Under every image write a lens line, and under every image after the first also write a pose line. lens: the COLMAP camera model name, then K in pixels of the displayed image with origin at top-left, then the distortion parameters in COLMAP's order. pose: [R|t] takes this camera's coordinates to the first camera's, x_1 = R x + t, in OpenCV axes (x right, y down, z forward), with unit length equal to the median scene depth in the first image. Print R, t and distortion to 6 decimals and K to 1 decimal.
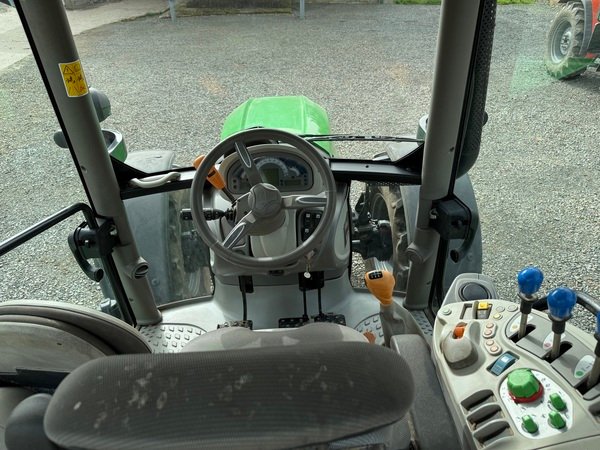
lens RADIAL K [[423.1, 0, 300.7], [0, 423.1, 226.5], [0, 0, 1]] dist [0.056146, -0.069149]
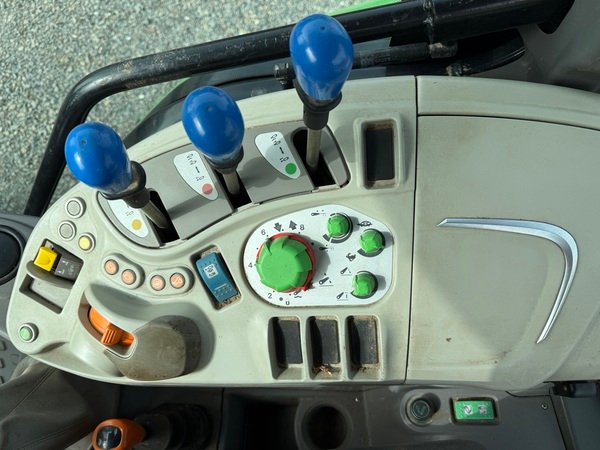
lens RADIAL K [[423.1, 0, 332.4], [0, 423.1, 222.5], [0, 0, 1]] dist [0.056146, -0.069149]
pose [[-0.028861, -0.871903, 0.488827, 0.272647], [0.527762, 0.402021, 0.748229, -0.015861], [-0.848902, 0.279579, 0.448554, 0.624742]]
